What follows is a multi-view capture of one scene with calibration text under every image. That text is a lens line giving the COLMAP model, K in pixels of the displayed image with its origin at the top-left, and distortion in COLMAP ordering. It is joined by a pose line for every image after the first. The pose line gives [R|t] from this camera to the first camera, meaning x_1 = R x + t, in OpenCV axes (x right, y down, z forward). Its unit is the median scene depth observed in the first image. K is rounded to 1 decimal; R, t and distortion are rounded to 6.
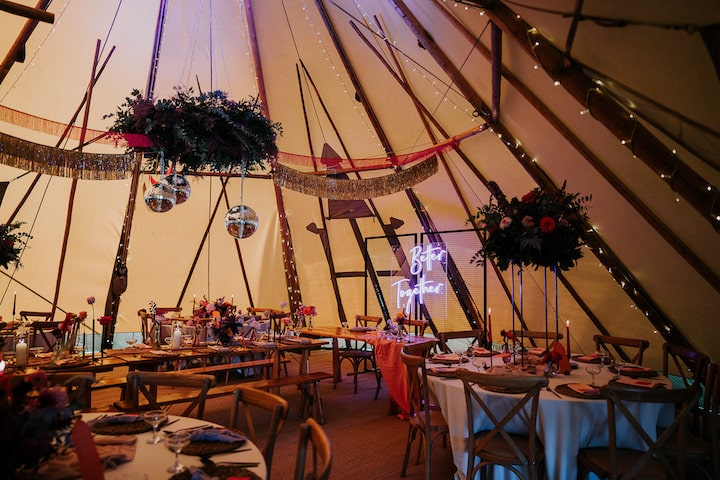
lens RADIAL K [[480.9, 0, 360.0], [0, 480.9, 240.0], [0, 0, 1]] dist [-0.029359, 0.046967]
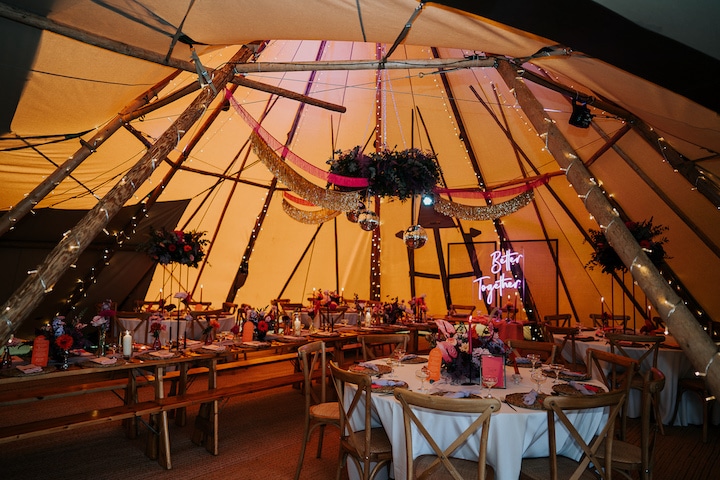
lens RADIAL K [[483.3, 0, 360.7], [0, 483.3, 244.2], [0, 0, 1]] dist [-0.036184, 0.047480]
pose [[0.998085, 0.010195, 0.061015, -0.328791], [-0.011376, 0.999754, 0.019045, -0.027835], [-0.060806, -0.019703, 0.997955, -0.273442]]
